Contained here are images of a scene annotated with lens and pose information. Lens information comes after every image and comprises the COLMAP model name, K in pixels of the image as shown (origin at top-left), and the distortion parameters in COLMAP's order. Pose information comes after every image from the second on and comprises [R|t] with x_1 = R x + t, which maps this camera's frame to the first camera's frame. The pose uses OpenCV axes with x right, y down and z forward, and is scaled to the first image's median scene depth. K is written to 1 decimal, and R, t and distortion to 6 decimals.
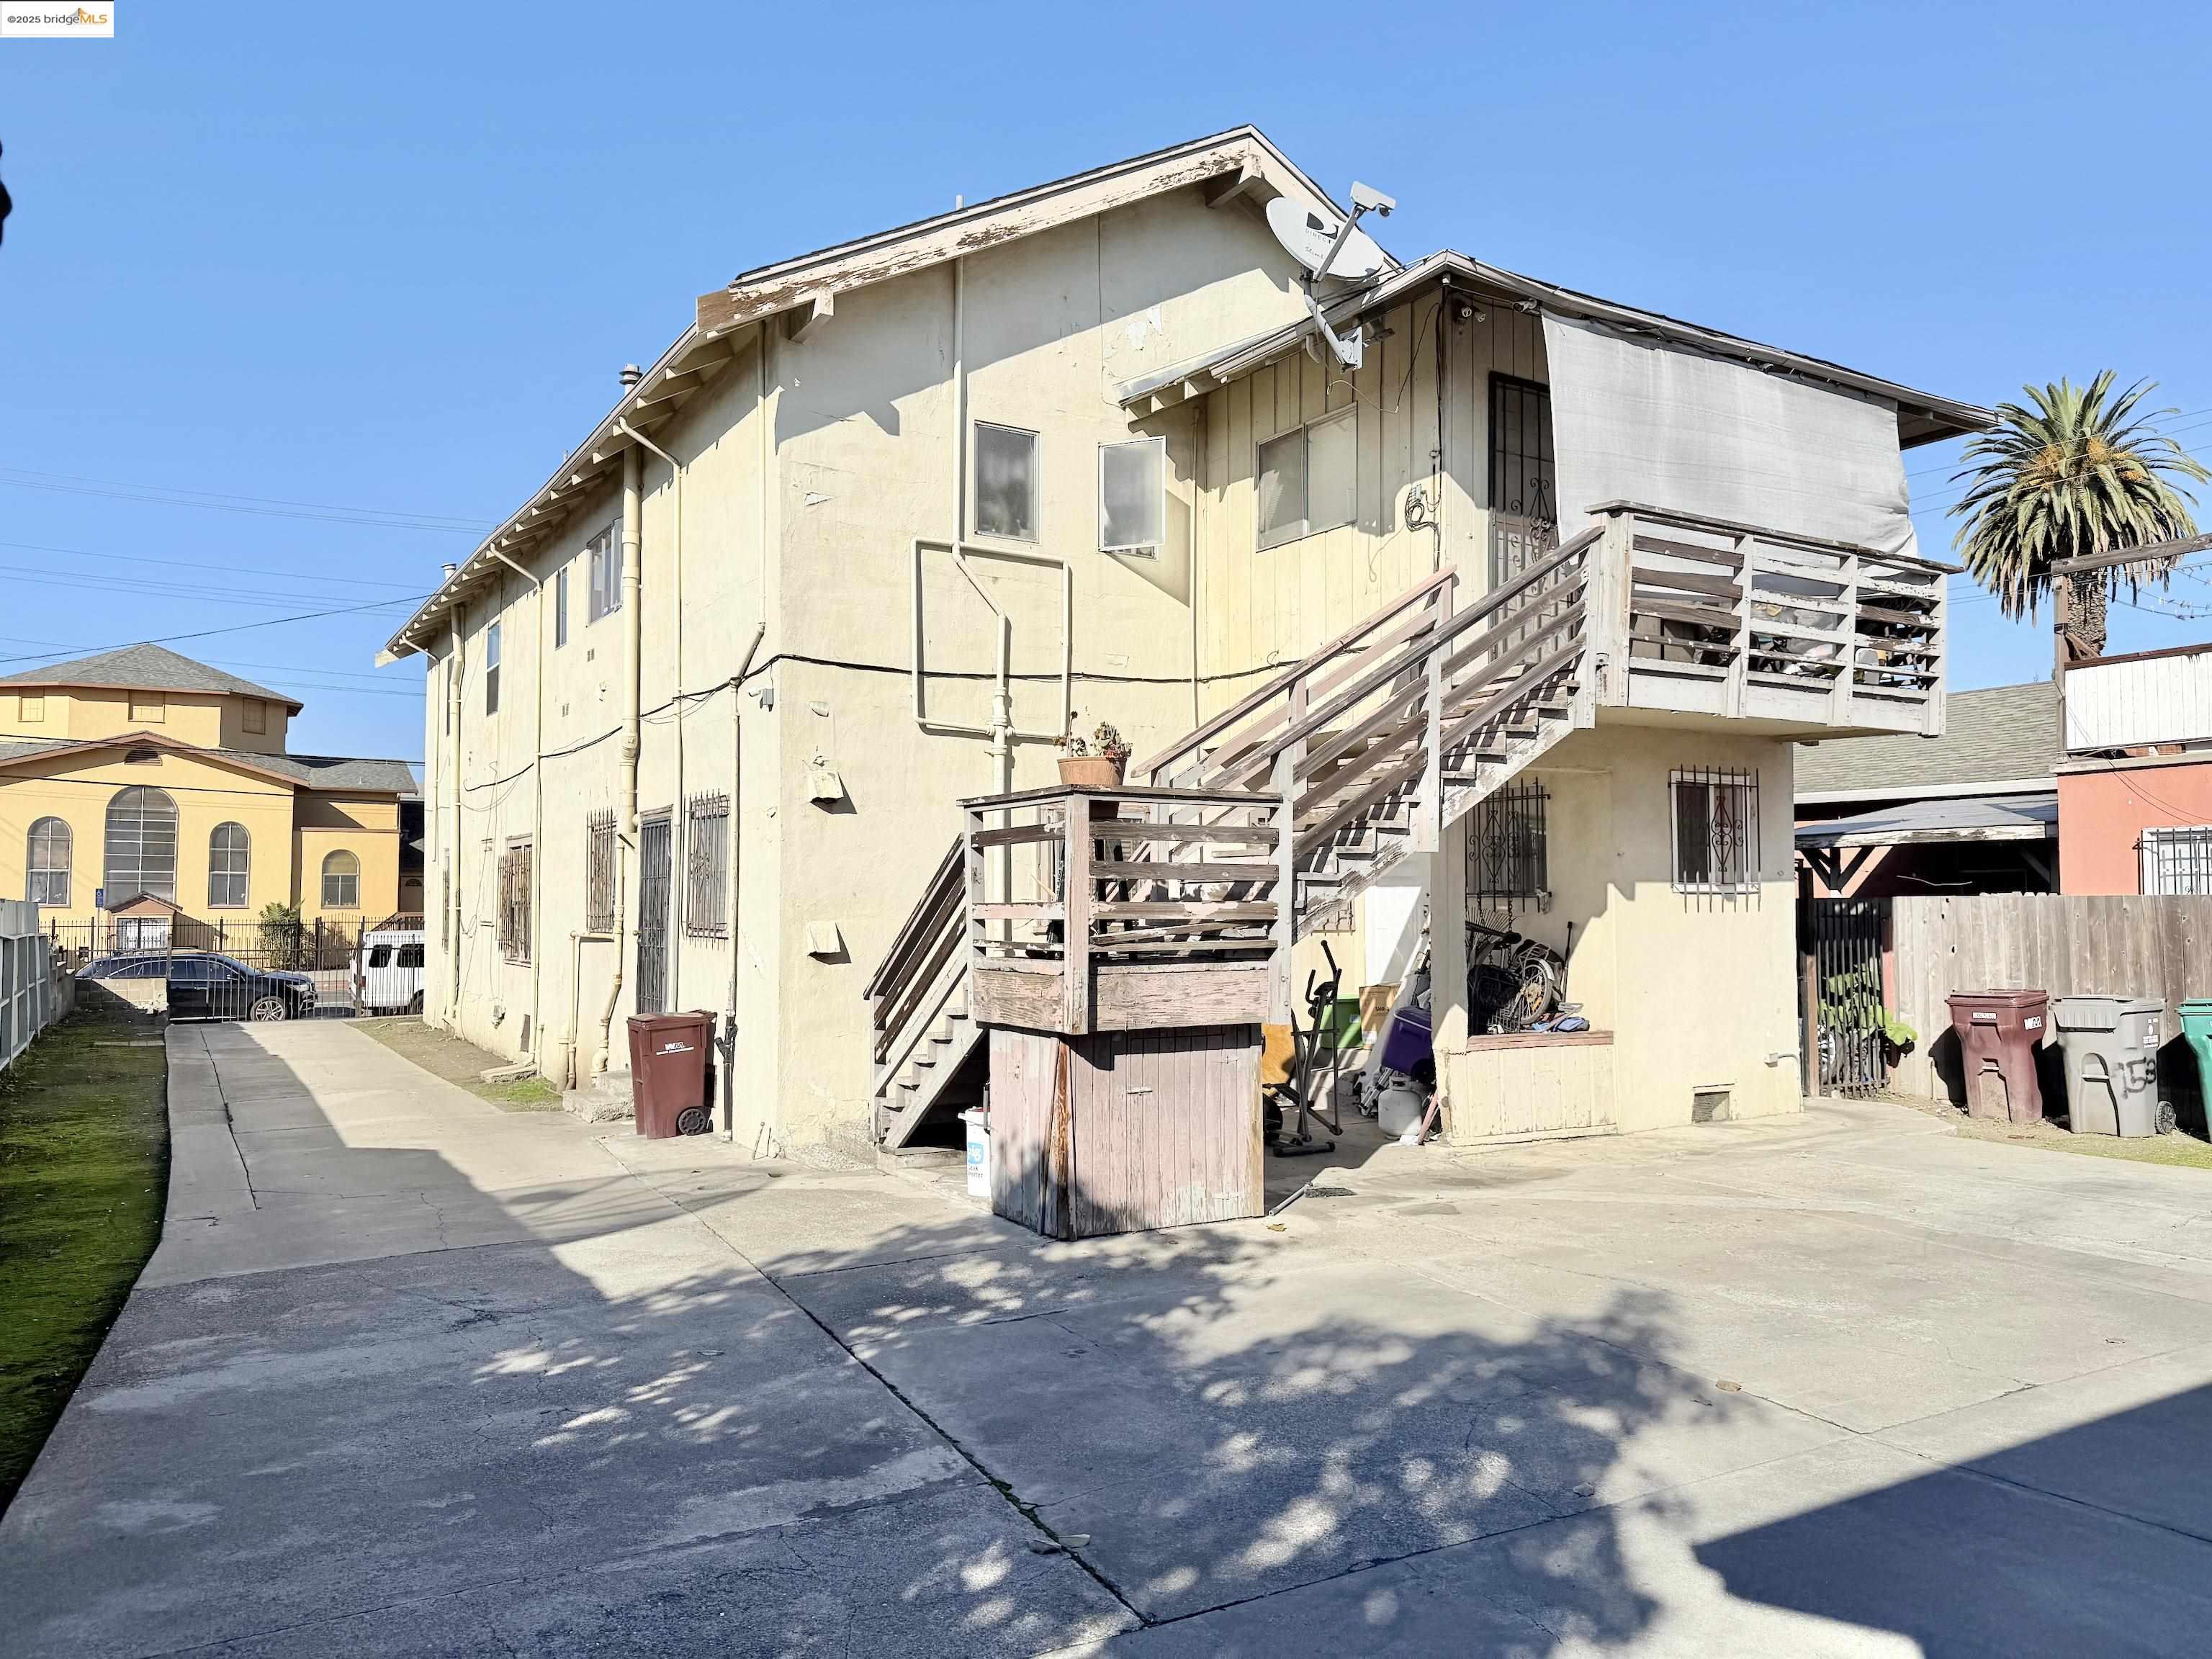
lens RADIAL K [[1552.6, 0, 1102.0], [0, 1552.6, 827.5], [0, 0, 1]] dist [0.166101, -0.347526]
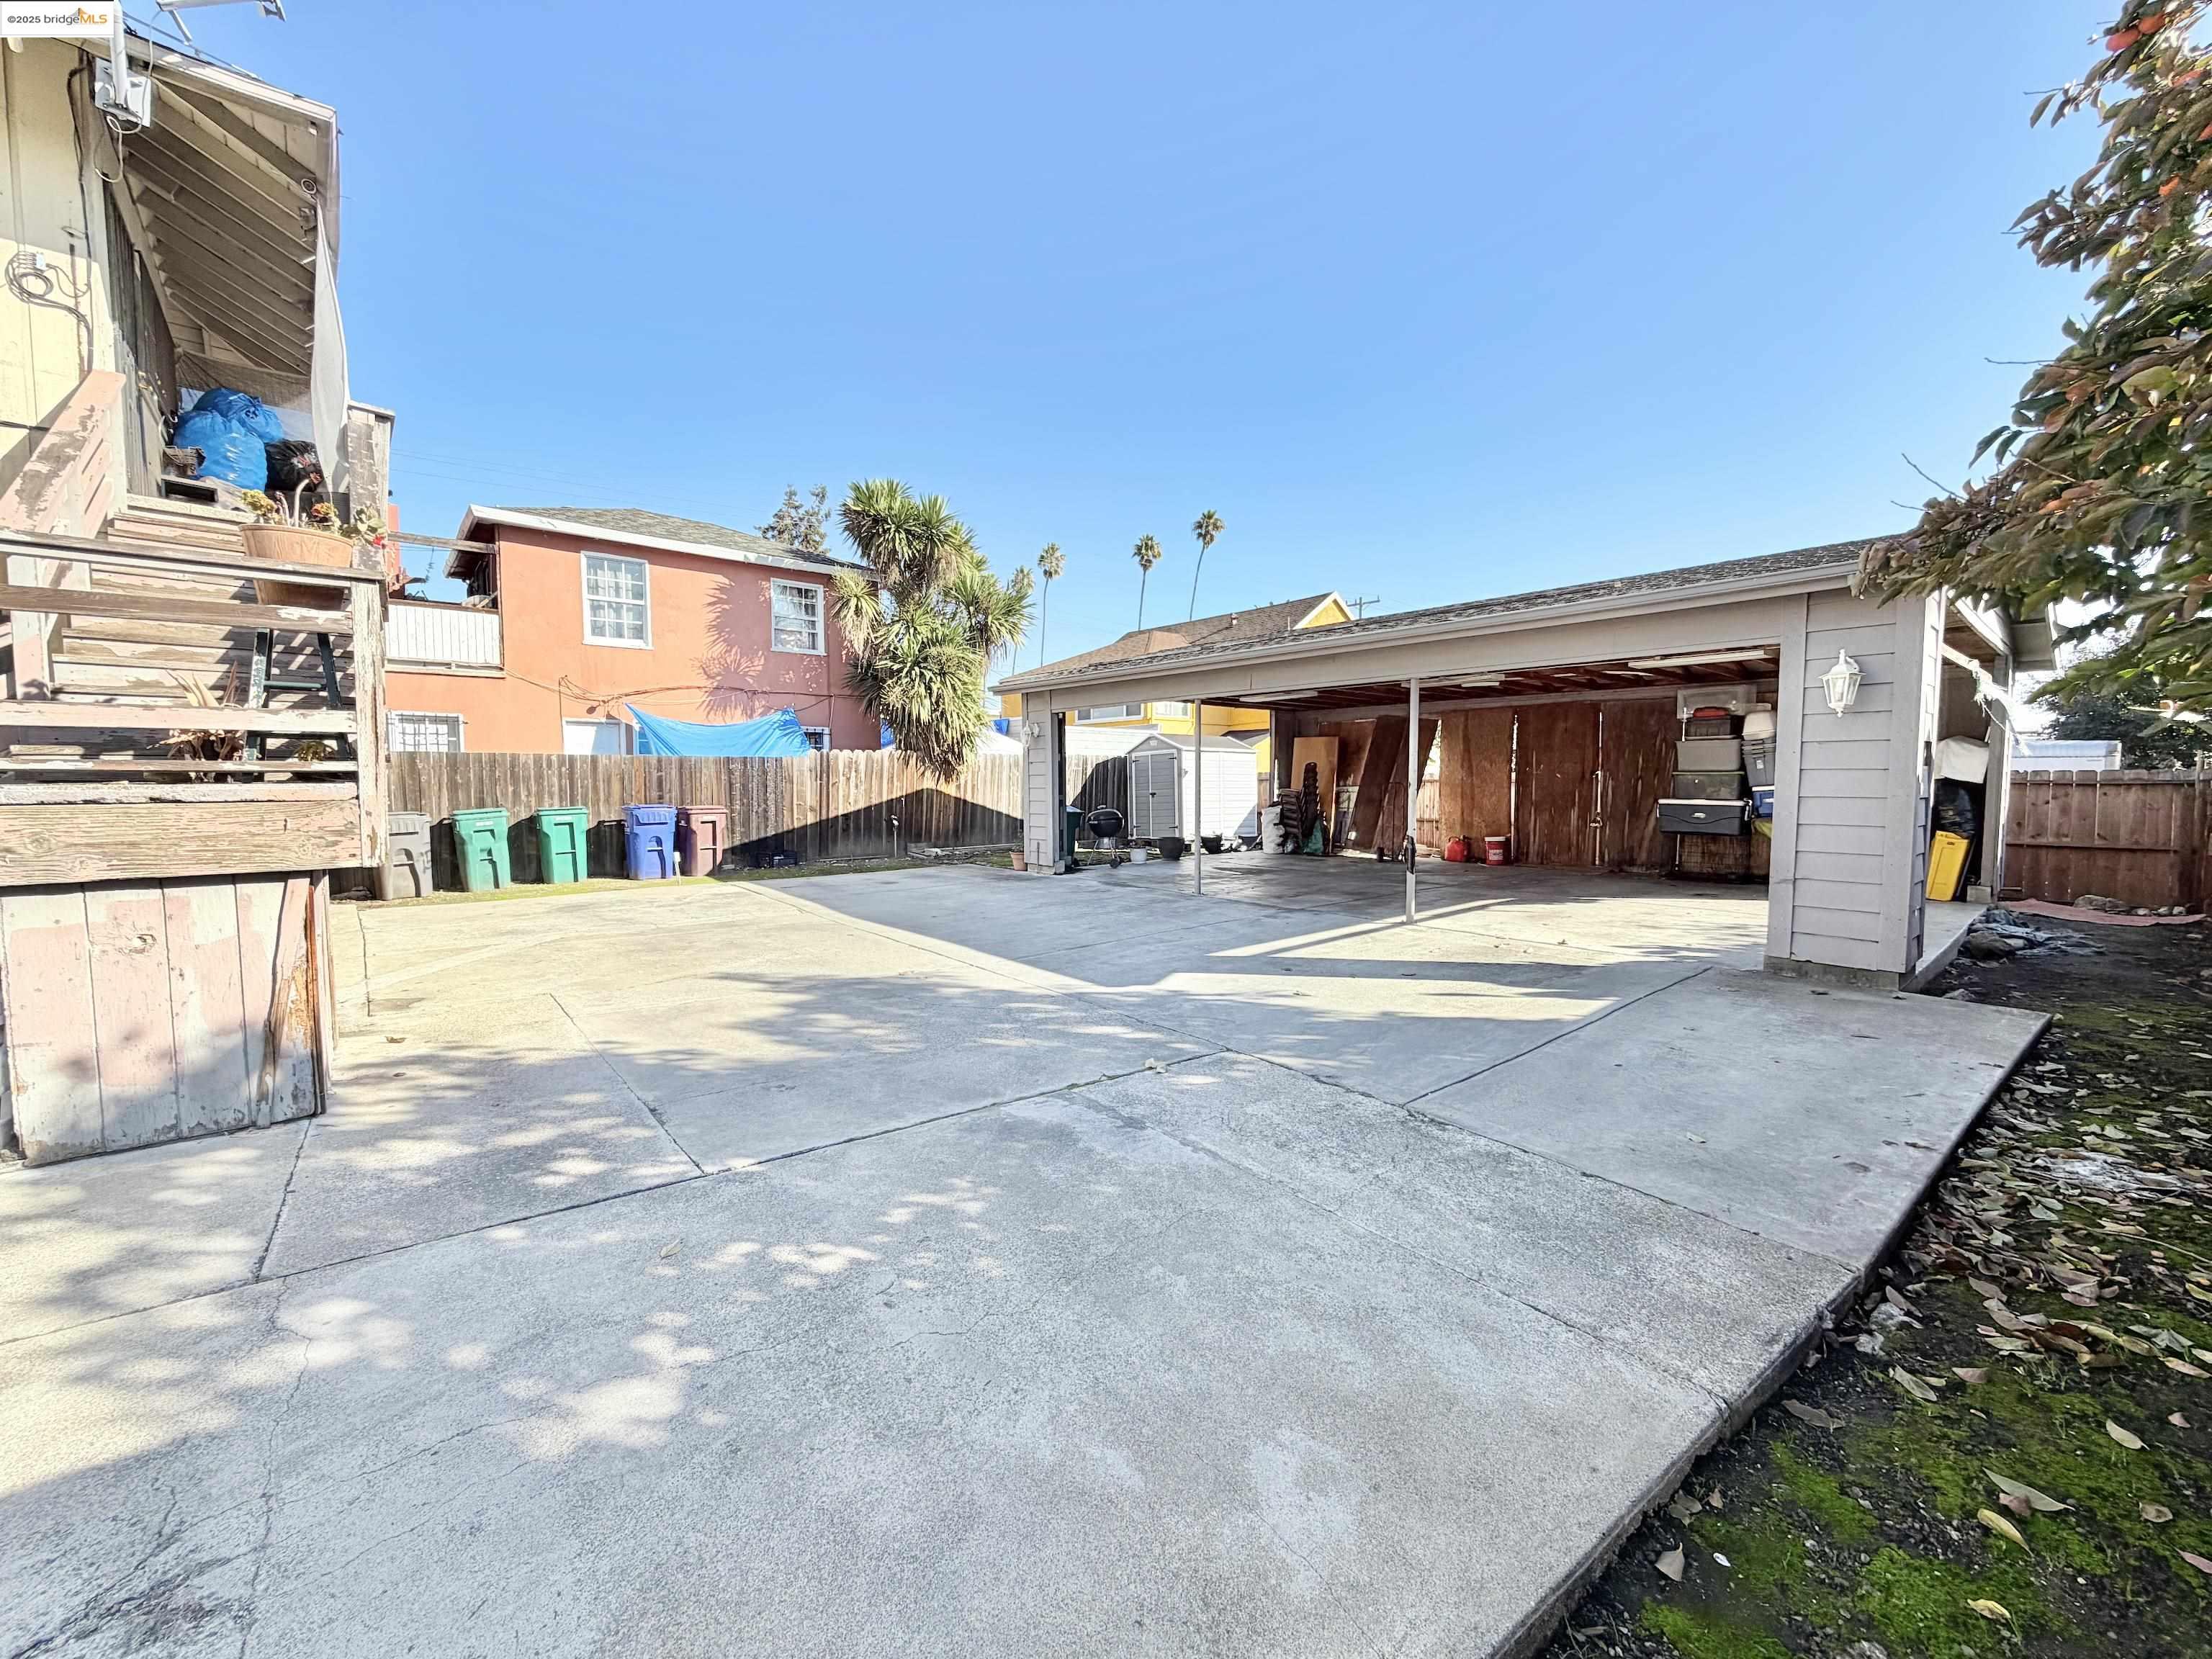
lens RADIAL K [[880.2, 0, 1103.9], [0, 880.2, 830.9], [0, 0, 1]] dist [0.001419, 0.000066]
pose [[-0.171141, -0.059857, 0.983427, -0.543174], [-0.049805, 0.997402, 0.052040, 0.064519], [-0.983987, -0.040073, -0.173678, 0.662787]]
